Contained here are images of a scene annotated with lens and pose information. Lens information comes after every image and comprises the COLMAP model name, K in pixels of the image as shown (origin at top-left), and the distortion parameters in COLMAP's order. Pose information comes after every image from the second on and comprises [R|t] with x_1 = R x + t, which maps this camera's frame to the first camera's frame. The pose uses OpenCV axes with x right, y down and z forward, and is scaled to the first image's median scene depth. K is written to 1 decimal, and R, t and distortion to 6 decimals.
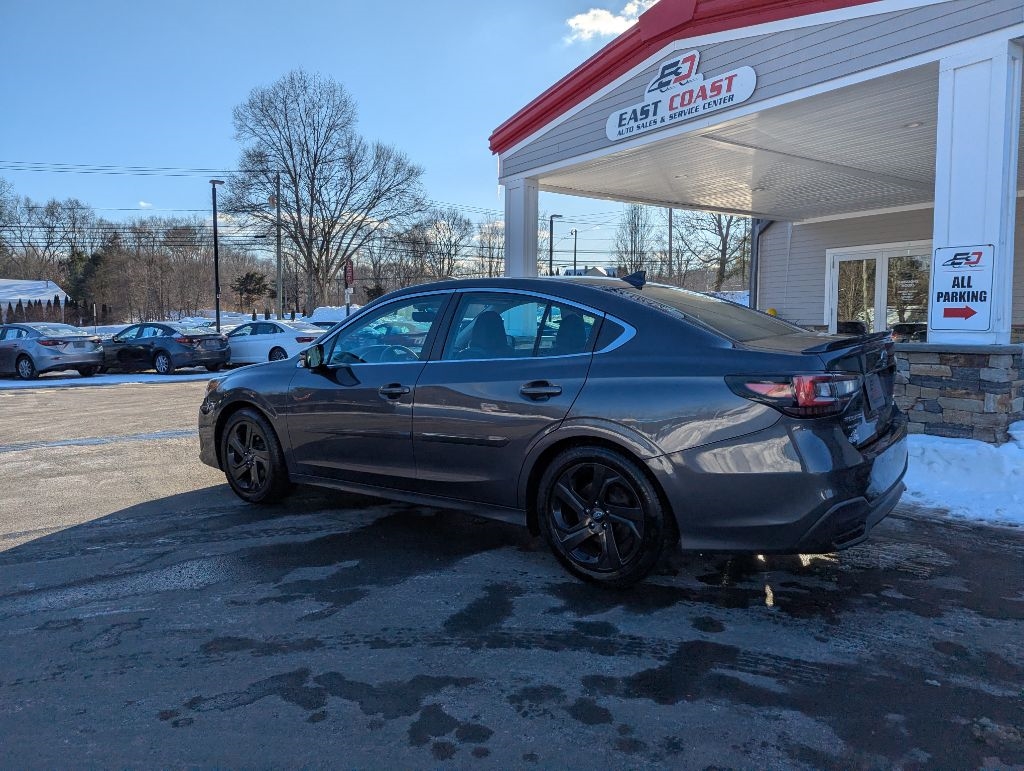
lens RADIAL K [[717.7, 0, 514.2], [0, 717.7, 372.3], [0, 0, 1]] dist [0.061270, -0.051219]
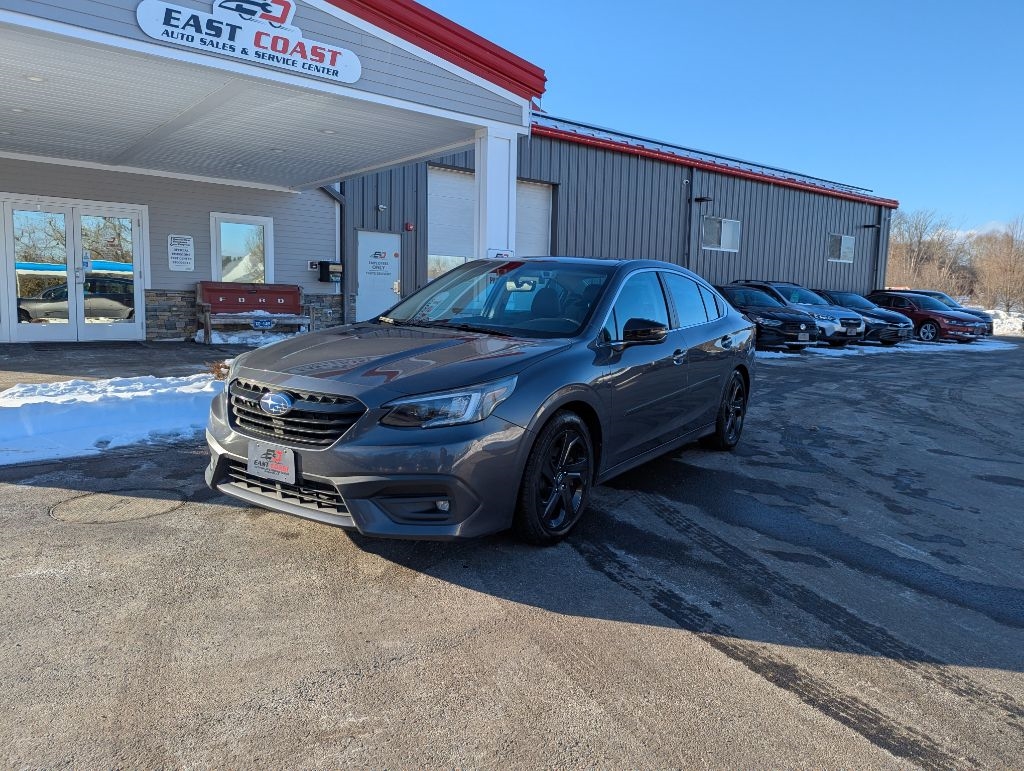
lens RADIAL K [[717.7, 0, 527.5], [0, 717.7, 381.3], [0, 0, 1]] dist [0.061270, -0.051219]
pose [[-0.070118, -0.114227, 0.990977, -0.803712], [0.043057, 0.992150, 0.117409, -0.049769], [-0.996609, 0.050901, -0.064649, 0.815550]]
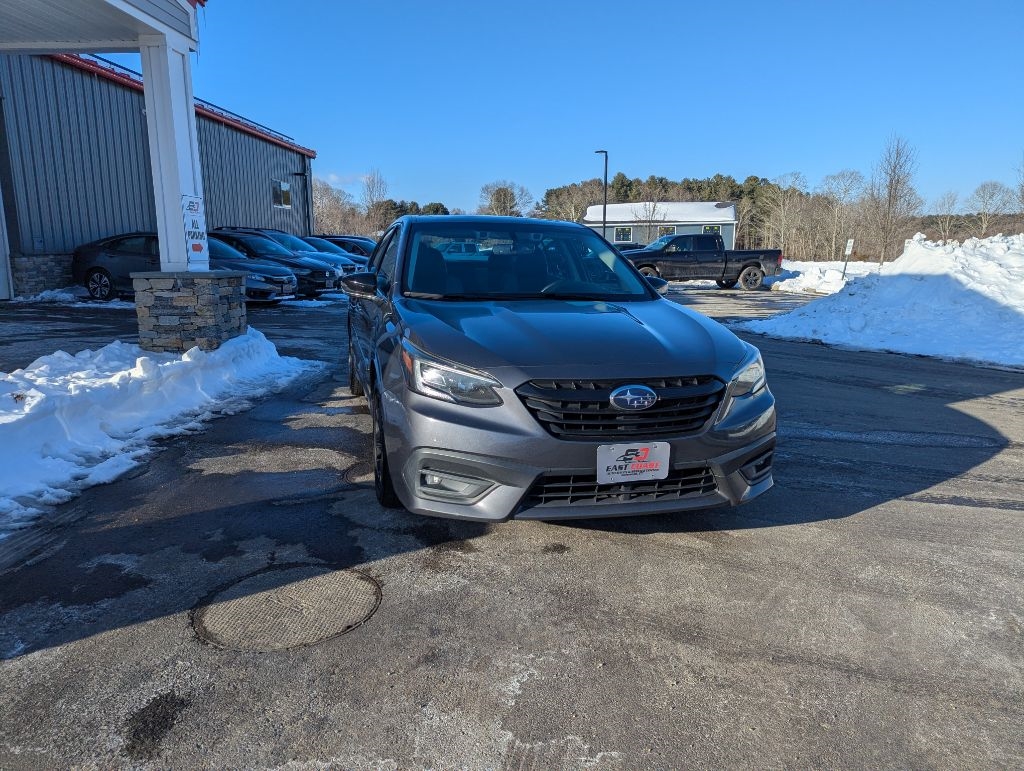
lens RADIAL K [[717.7, 0, 508.6], [0, 717.7, 384.5], [0, 0, 1]] dist [0.061270, -0.051219]
pose [[-0.783351, -0.110584, 0.611663, -0.519379], [0.047480, 0.970527, 0.236271, -0.096976], [-0.619763, 0.214125, -0.755013, 1.316489]]
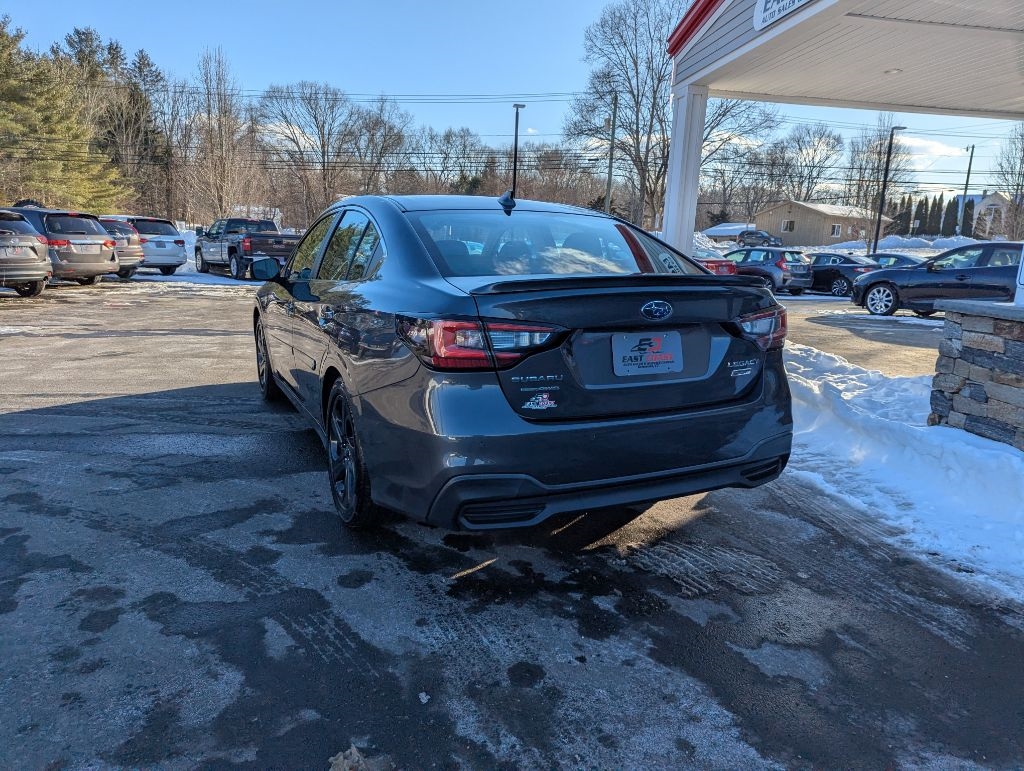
lens RADIAL K [[717.7, 0, 525.0], [0, 717.7, 388.1], [0, 0, 1]] dist [0.061270, -0.051219]
pose [[0.892991, 0.129024, -0.431185, 0.371267], [-0.075945, 0.987488, 0.138204, -0.016998], [0.443621, -0.090669, 0.891616, 0.131019]]
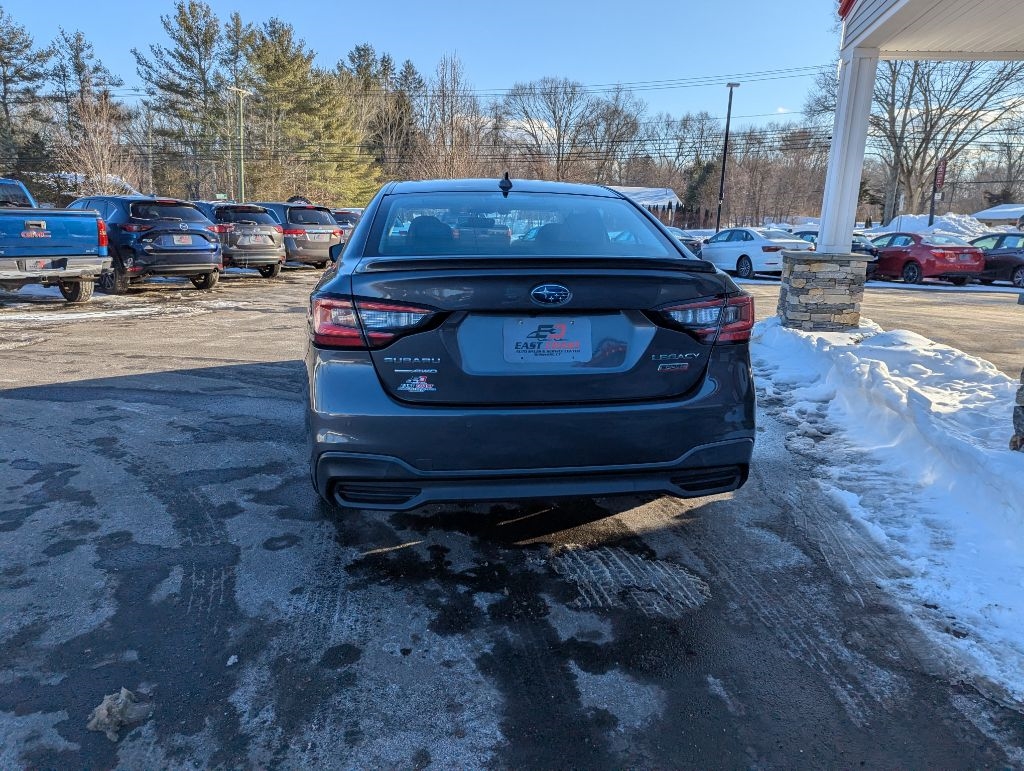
lens RADIAL K [[717.7, 0, 520.9], [0, 717.7, 370.1], [0, 0, 1]] dist [0.061270, -0.051219]
pose [[0.706099, 0.171594, -0.687007, 0.505669], [-0.086585, 0.983837, 0.156742, -0.028015], [0.702799, -0.051191, 0.709544, 0.244166]]
